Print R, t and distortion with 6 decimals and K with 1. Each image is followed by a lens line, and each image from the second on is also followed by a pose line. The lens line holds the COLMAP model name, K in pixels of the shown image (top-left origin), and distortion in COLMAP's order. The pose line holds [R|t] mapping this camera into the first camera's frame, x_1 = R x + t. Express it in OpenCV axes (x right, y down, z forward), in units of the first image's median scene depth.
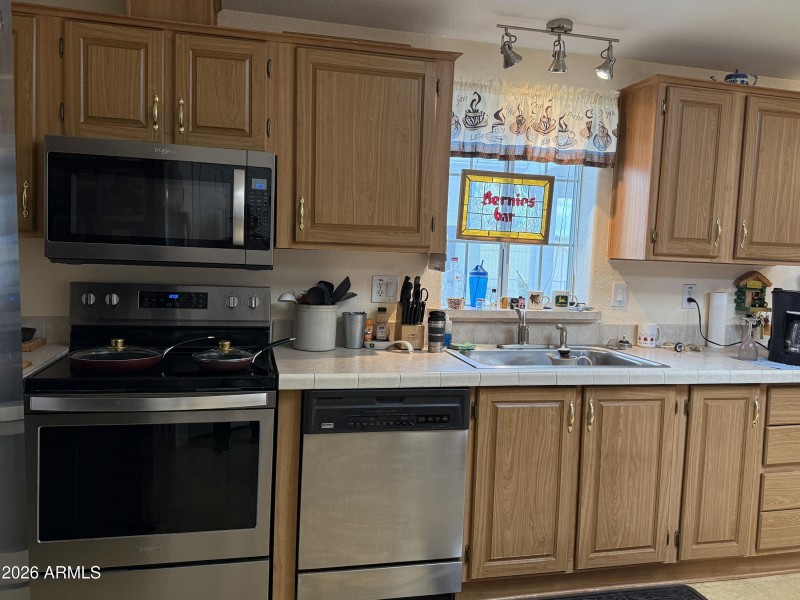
lens RADIAL K [[628.1, 0, 400.3], [0, 628.1, 294.9], [0, 0, 1]] dist [0.123013, -0.211353]
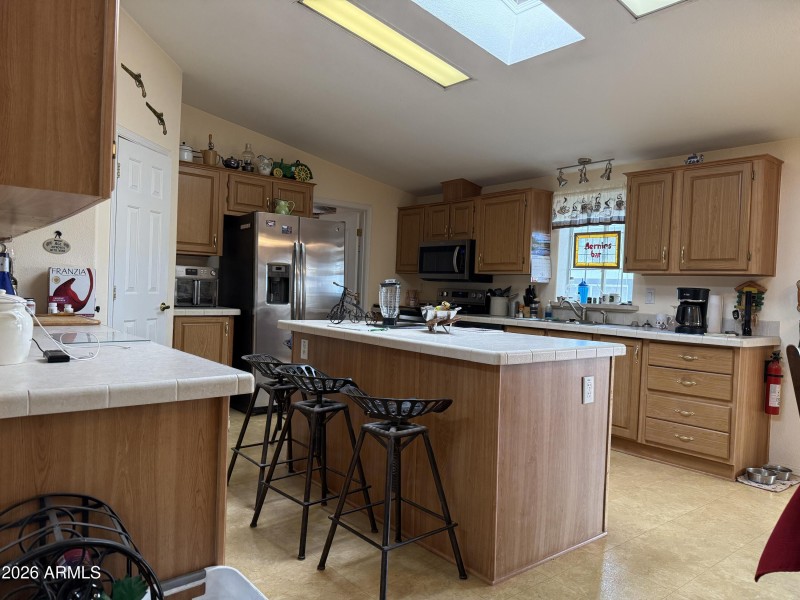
lens RADIAL K [[563.8, 0, 400.0], [0, 563.8, 300.0], [0, 0, 1]] dist [0.004004, 0.001502]
pose [[0.432445, -0.005345, -0.901644, 1.578999], [-0.089942, 0.994739, -0.049035, 0.159159], [0.897163, 0.102300, 0.429690, -0.253480]]
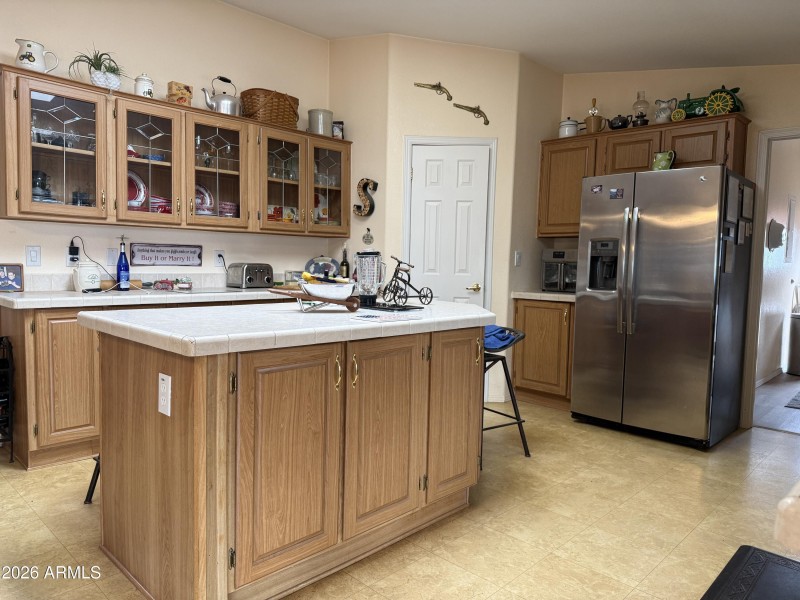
lens RADIAL K [[563.8, 0, 400.0], [0, 563.8, 300.0], [0, 0, 1]] dist [0.004004, 0.001502]
pose [[-0.844740, -0.021944, -0.534727, 0.990417], [-0.096004, 0.989165, 0.111070, 0.036585], [0.526496, 0.145161, -0.837694, 1.067897]]
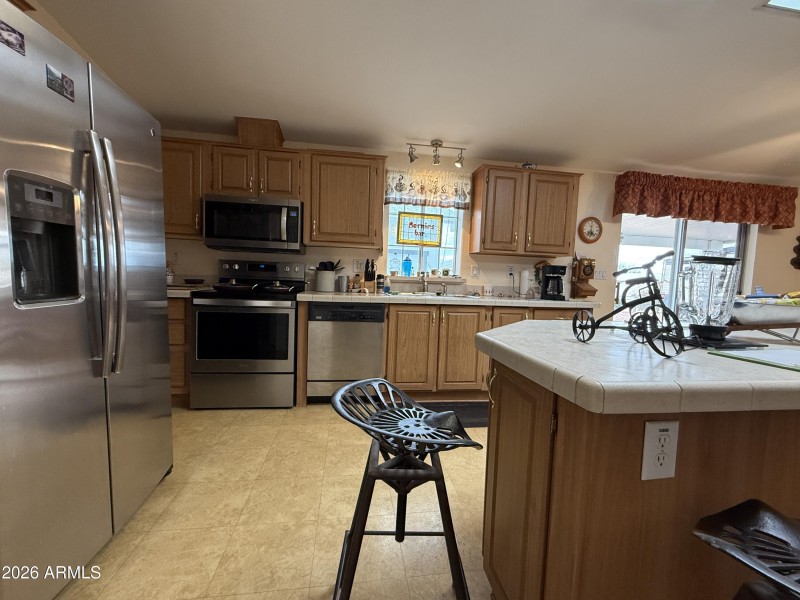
lens RADIAL K [[343.3, 0, 400.0], [0, 343.3, 300.0], [0, 0, 1]] dist [0.000528, 0.000049]
pose [[0.996106, 0.004788, -0.088028, 0.224485], [-0.005407, 0.999962, -0.006791, 0.117801], [0.087993, 0.007240, 0.996095, -0.166315]]
